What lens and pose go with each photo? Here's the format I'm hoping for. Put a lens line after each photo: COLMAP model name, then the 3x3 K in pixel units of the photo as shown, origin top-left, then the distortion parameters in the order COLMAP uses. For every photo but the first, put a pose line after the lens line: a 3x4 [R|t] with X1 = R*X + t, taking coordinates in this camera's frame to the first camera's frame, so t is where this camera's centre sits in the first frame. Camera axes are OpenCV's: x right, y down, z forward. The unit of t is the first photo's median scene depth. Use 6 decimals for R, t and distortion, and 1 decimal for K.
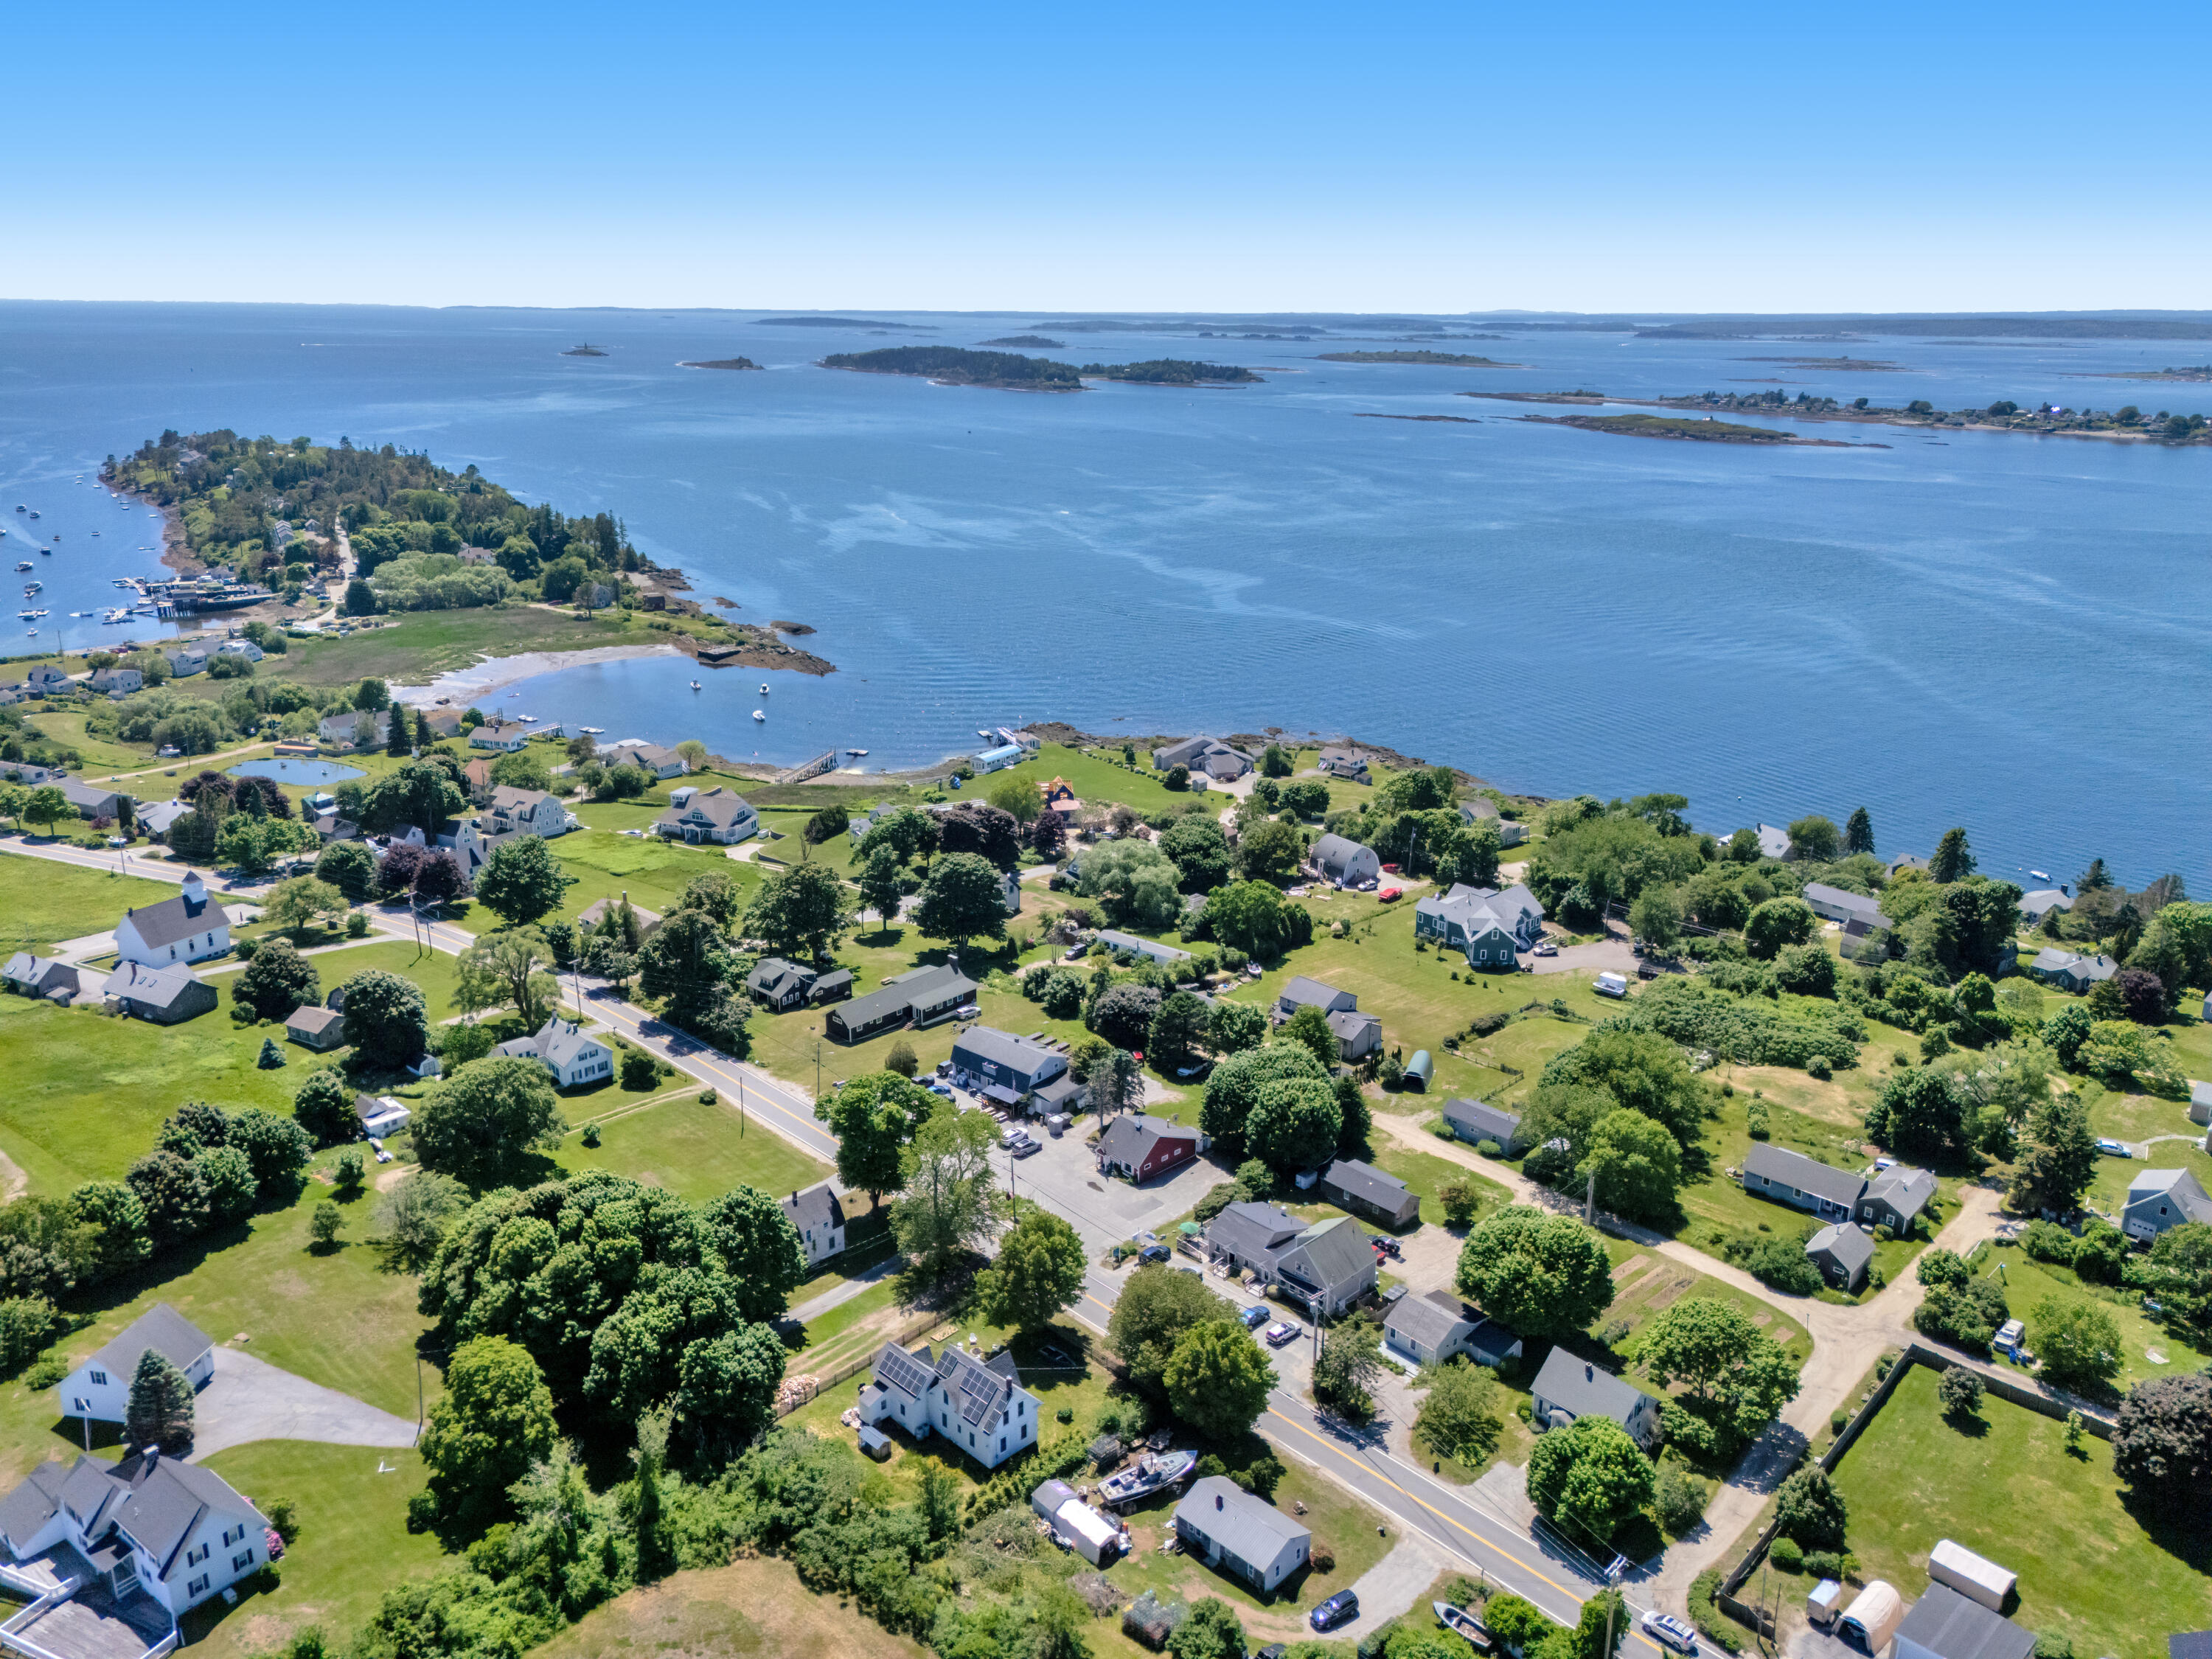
lens RADIAL K [[1534.8, 0, 1106.0], [0, 1534.8, 829.5], [0, 0, 1]] dist [0.084680, -0.053217]
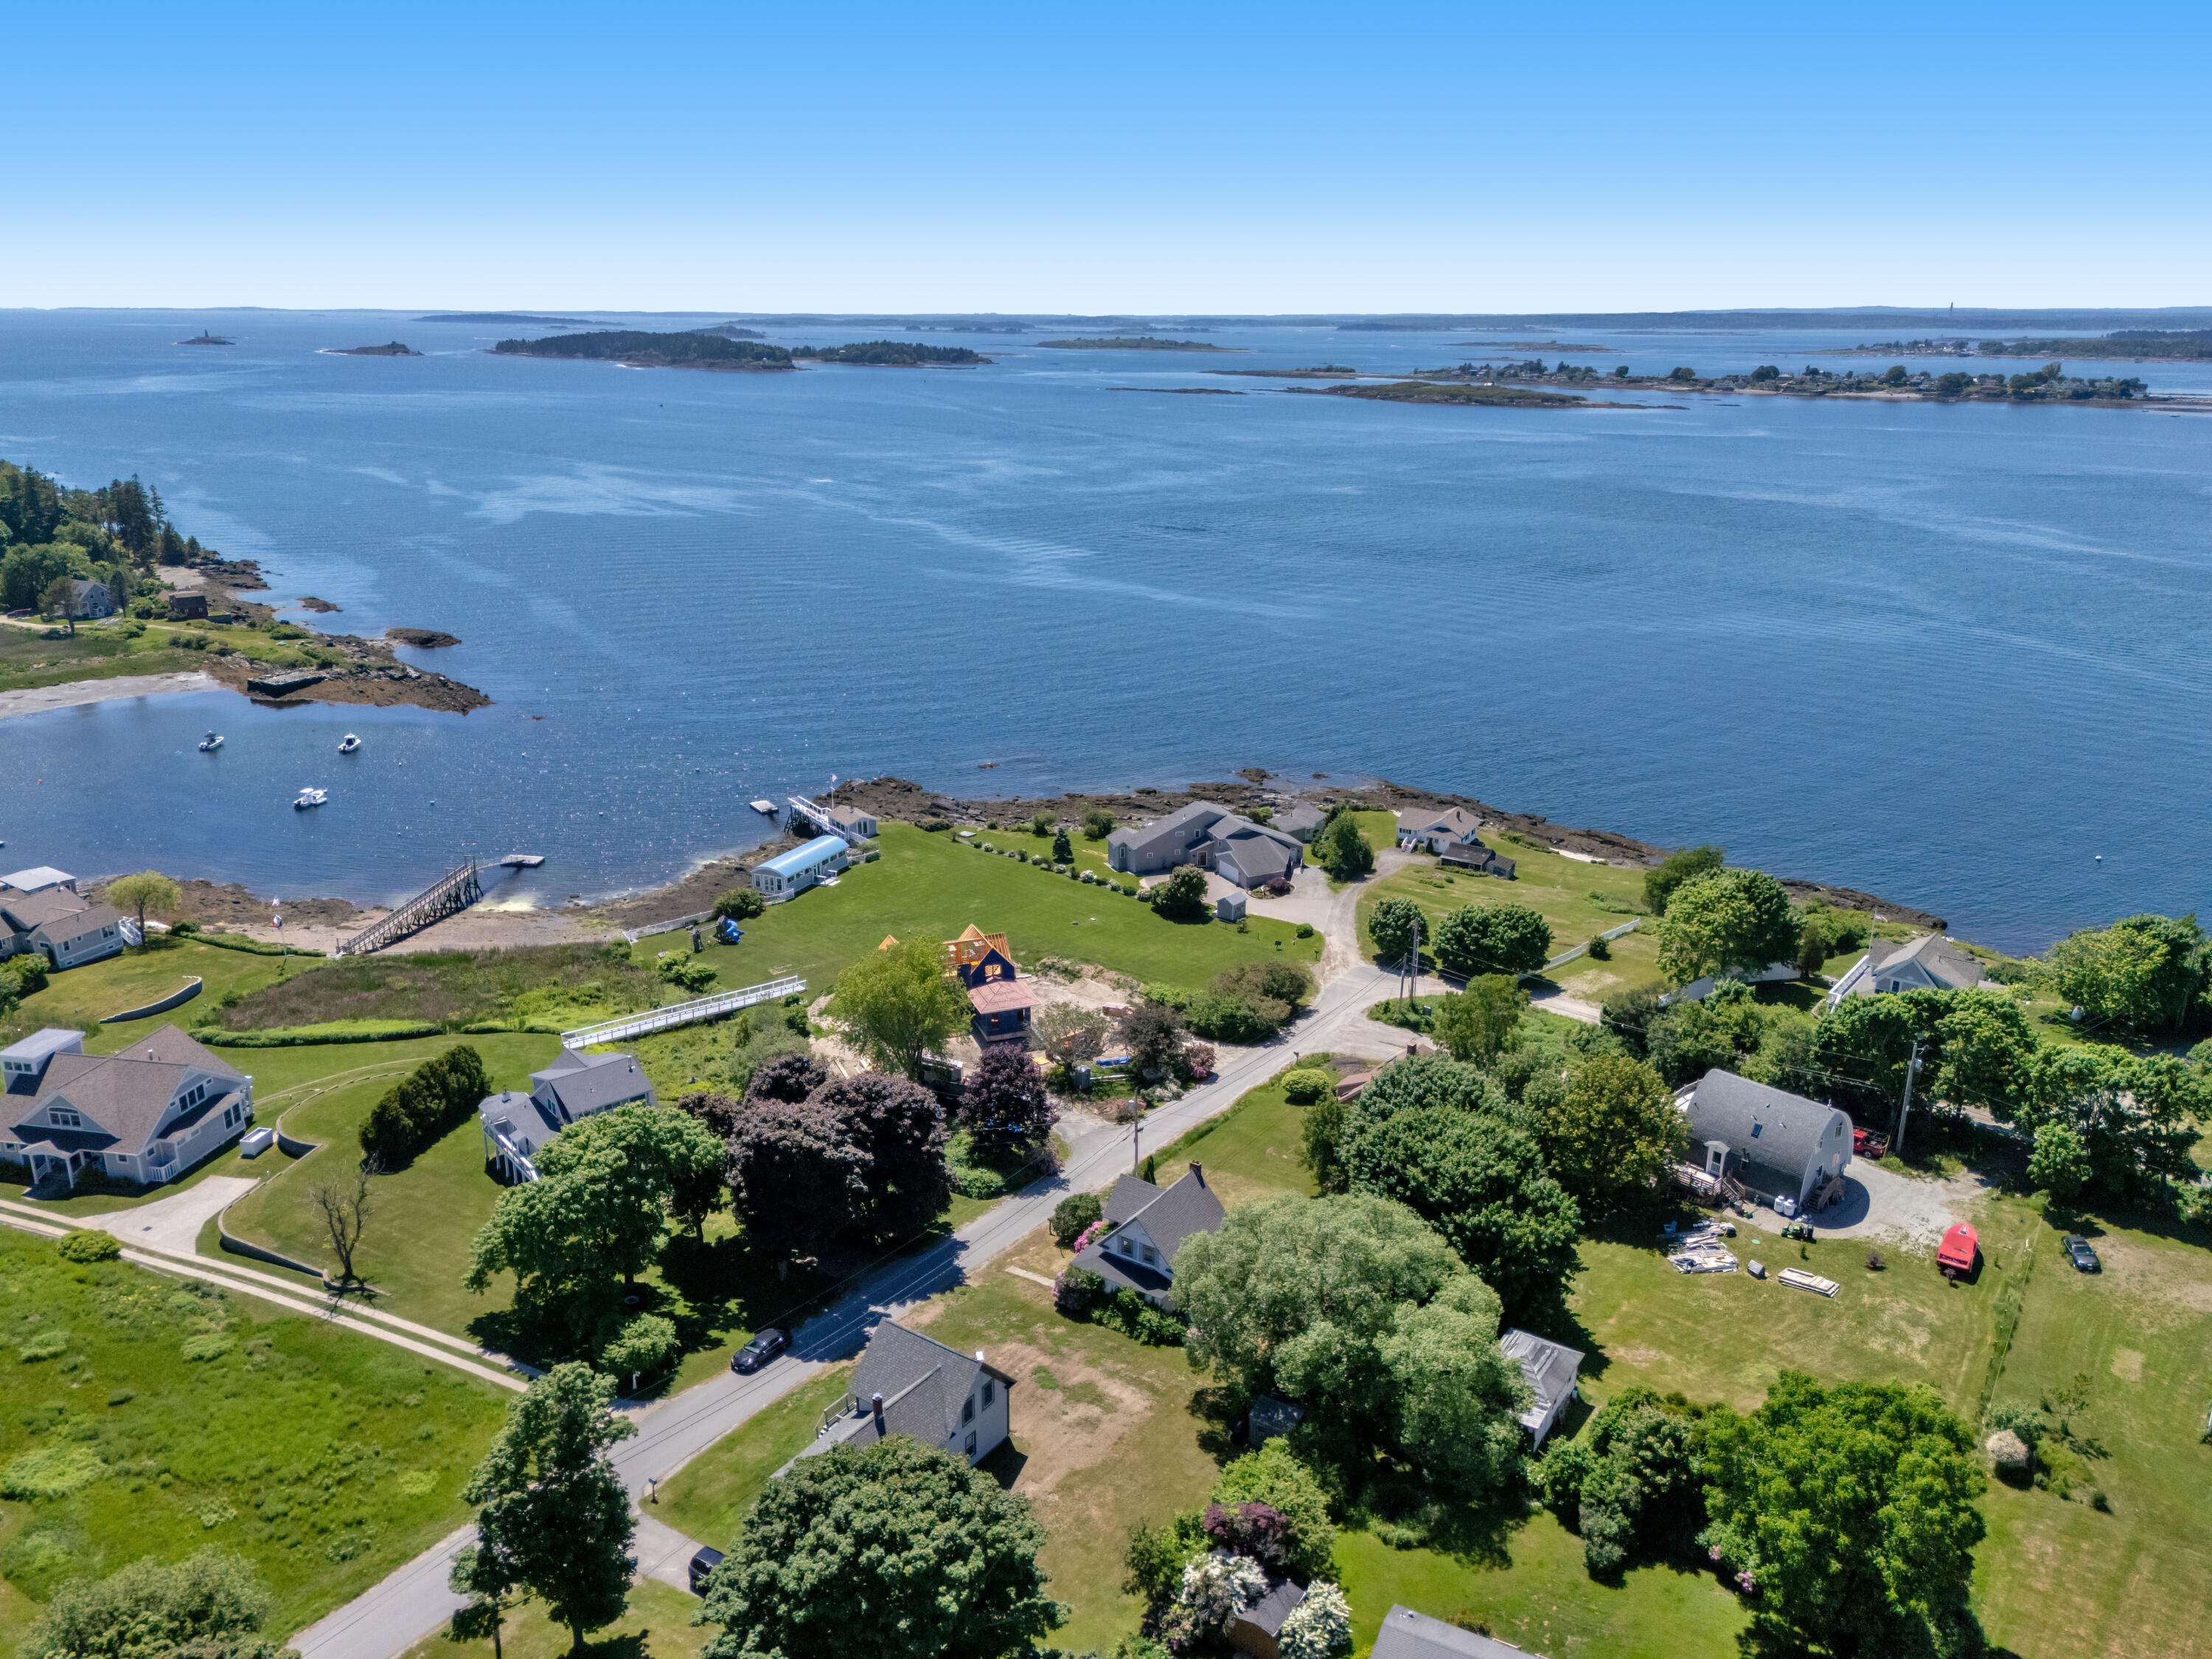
lens RADIAL K [[1624.6, 0, 1113.1], [0, 1624.6, 822.9], [0, 0, 1]] dist [0.074564, -0.065805]
pose [[0.984920, -0.057673, 0.163115, -0.035446], [0.059532, 0.998205, -0.006524, -0.031724], [-0.162446, 0.016136, 0.986585, 0.275064]]
